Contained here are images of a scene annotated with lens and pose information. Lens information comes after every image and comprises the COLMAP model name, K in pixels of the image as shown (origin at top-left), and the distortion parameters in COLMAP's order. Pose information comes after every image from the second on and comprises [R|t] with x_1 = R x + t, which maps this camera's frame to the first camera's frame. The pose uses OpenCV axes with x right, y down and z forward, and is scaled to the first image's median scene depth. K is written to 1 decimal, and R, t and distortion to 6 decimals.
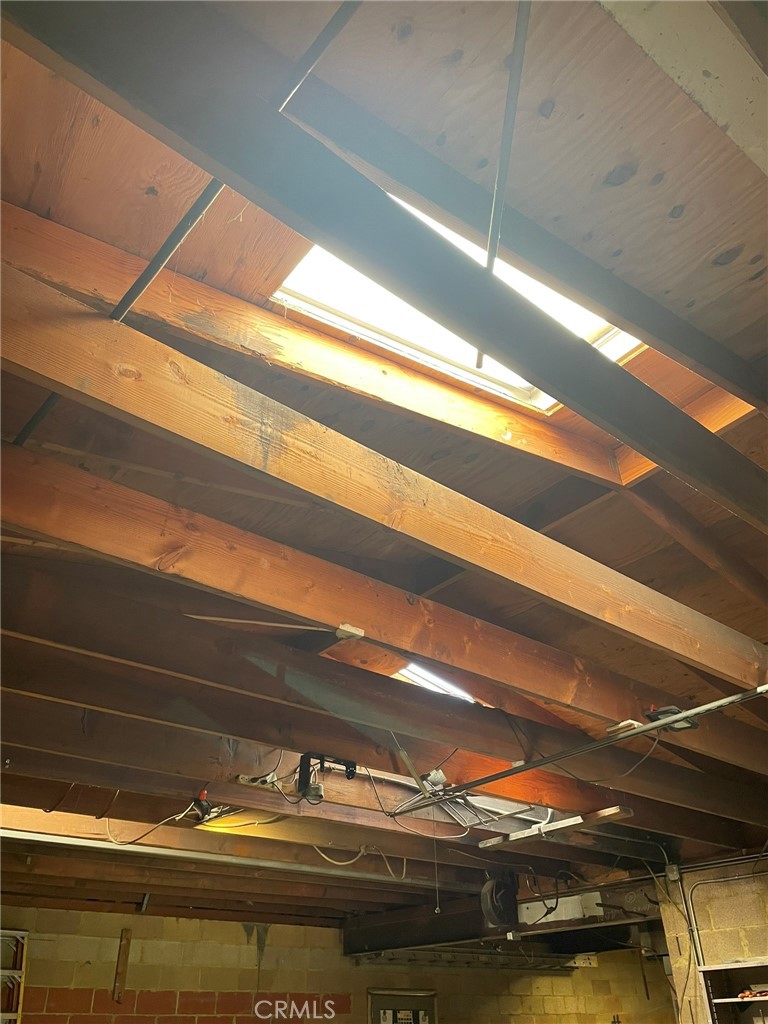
lens RADIAL K [[764.4, 0, 384.0], [0, 764.4, 512.0], [0, 0, 1]] dist [0.095558, -0.119511]
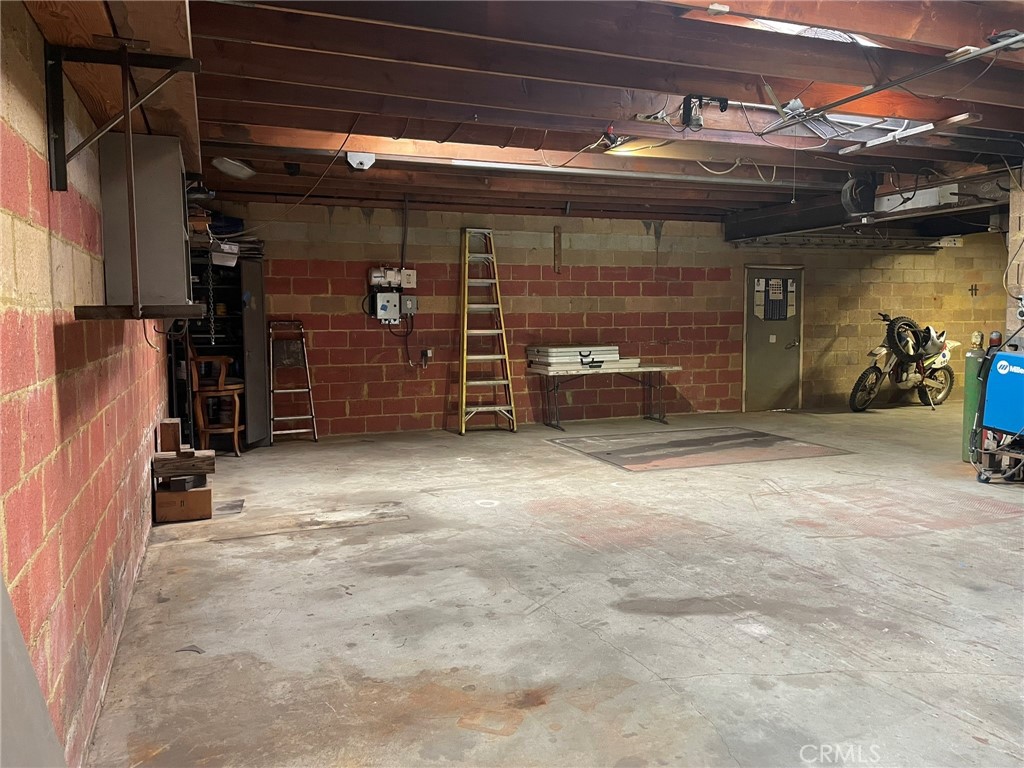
lens RADIAL K [[764.4, 0, 512.0], [0, 764.4, 384.0], [0, 0, 1]] dist [0.095558, -0.119511]
pose [[0.949374, 0.039417, -0.311666, 0.029007], [0.167029, 0.776912, 0.607050, -0.099556], [0.266065, -0.628375, 0.730996, -0.223576]]
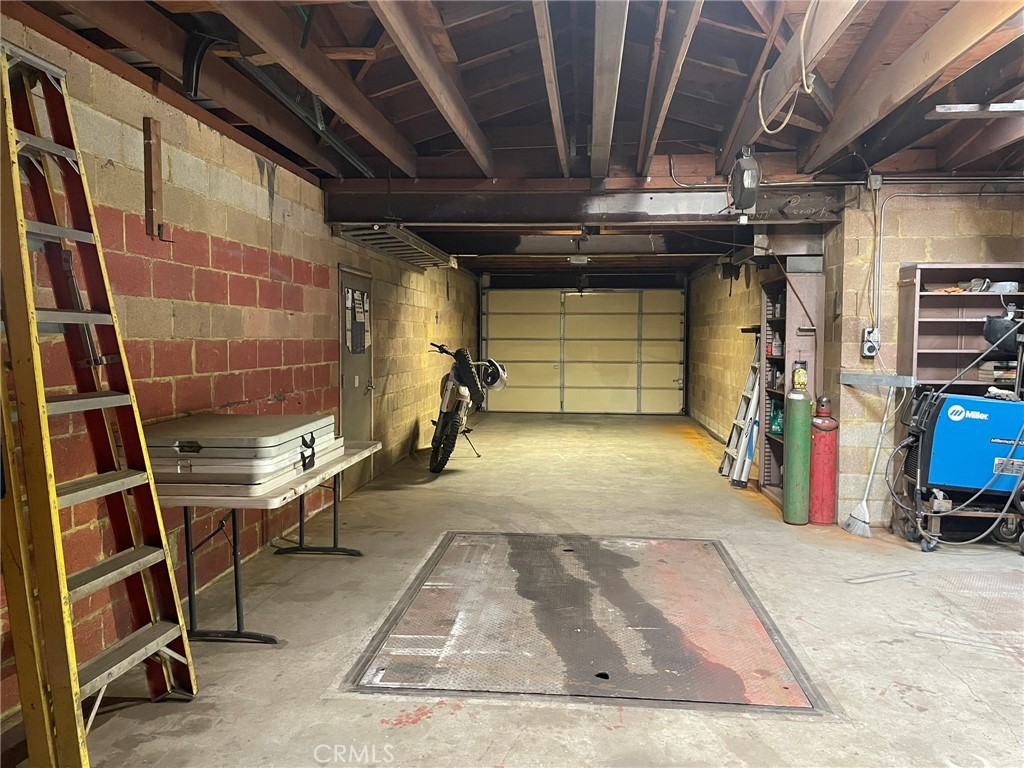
lens RADIAL K [[764.4, 0, 512.0], [0, 764.4, 384.0], [0, 0, 1]] dist [0.095558, -0.119511]
pose [[0.694085, -0.023842, 0.719498, -0.719501], [-0.416516, 0.801877, 0.428377, 0.471027], [-0.587162, -0.597013, 0.546641, 0.620749]]
